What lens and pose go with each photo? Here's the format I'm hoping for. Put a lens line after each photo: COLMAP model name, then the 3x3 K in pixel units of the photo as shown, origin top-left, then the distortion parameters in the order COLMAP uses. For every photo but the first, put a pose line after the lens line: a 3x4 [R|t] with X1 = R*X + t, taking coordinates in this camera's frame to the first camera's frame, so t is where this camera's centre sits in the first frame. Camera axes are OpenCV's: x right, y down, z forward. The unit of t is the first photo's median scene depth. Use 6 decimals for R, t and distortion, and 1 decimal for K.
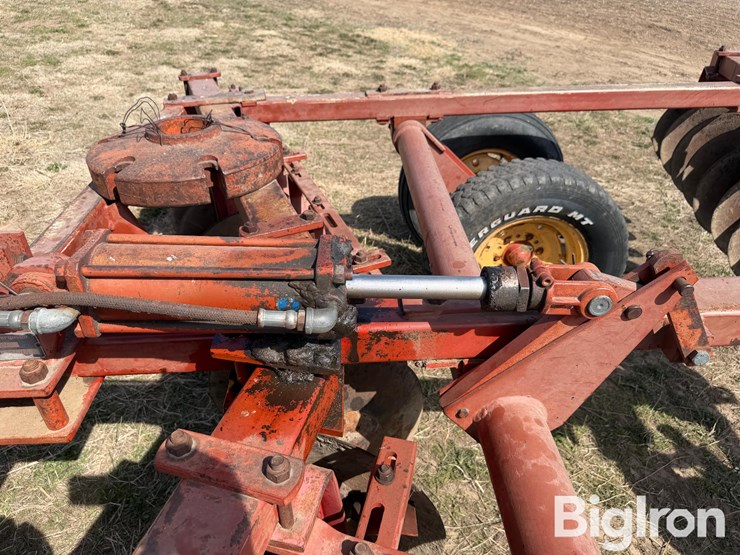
lens RADIAL K [[544.8, 0, 370.0], [0, 544.8, 277.5], [0, 0, 1]] dist [0.042014, -0.058311]
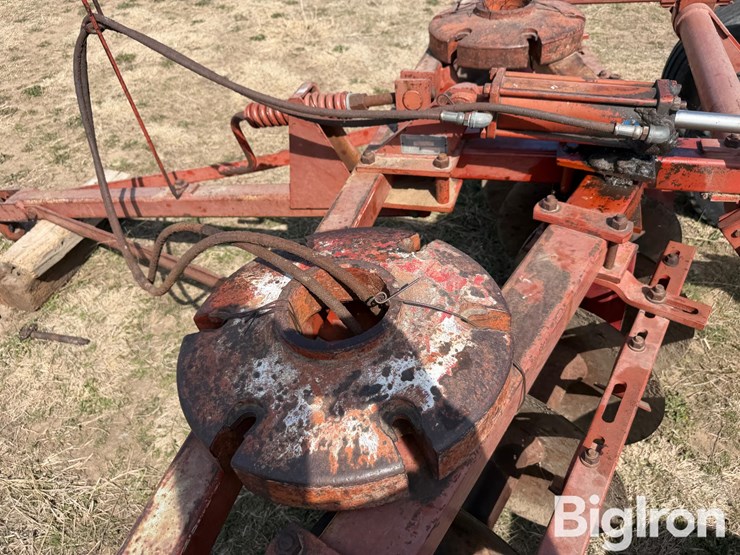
lens RADIAL K [[544.8, 0, 370.0], [0, 544.8, 277.5], [0, 0, 1]] dist [0.042014, -0.058311]
pose [[0.935483, 0.158684, -0.315738, -0.216402], [-0.103388, 0.977312, 0.184856, 0.195945], [0.337908, -0.140286, 0.930665, -0.511037]]
